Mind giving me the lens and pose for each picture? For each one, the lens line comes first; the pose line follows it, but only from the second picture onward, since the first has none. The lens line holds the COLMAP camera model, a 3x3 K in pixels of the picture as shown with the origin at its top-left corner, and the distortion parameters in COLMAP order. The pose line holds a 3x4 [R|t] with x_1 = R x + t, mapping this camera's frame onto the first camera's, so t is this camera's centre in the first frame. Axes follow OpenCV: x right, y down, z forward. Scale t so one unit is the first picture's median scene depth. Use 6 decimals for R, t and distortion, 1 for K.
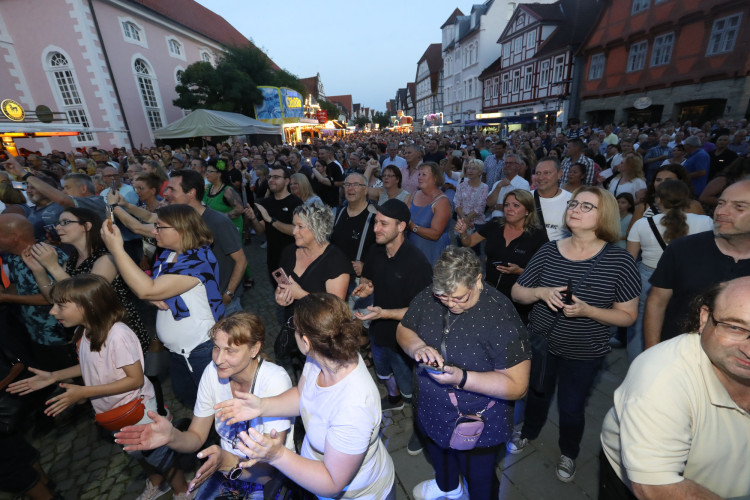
lens RADIAL K [[332.8, 0, 371.4], [0, 332.8, 249.6], [0, 0, 1]] dist [-0.001365, 0.001806]
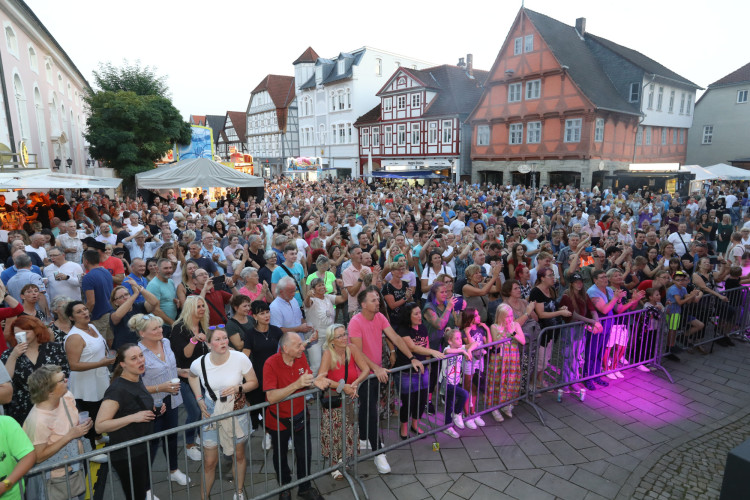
lens RADIAL K [[459.2, 0, 375.2], [0, 459.2, 248.3], [0, 0, 1]] dist [0.000067, 0.004824]
pose [[0.868074, -0.036096, 0.495120, -0.392241], [0.118150, 0.983717, -0.135431, 0.017129], [-0.482169, 0.176063, 0.858204, -0.118547]]
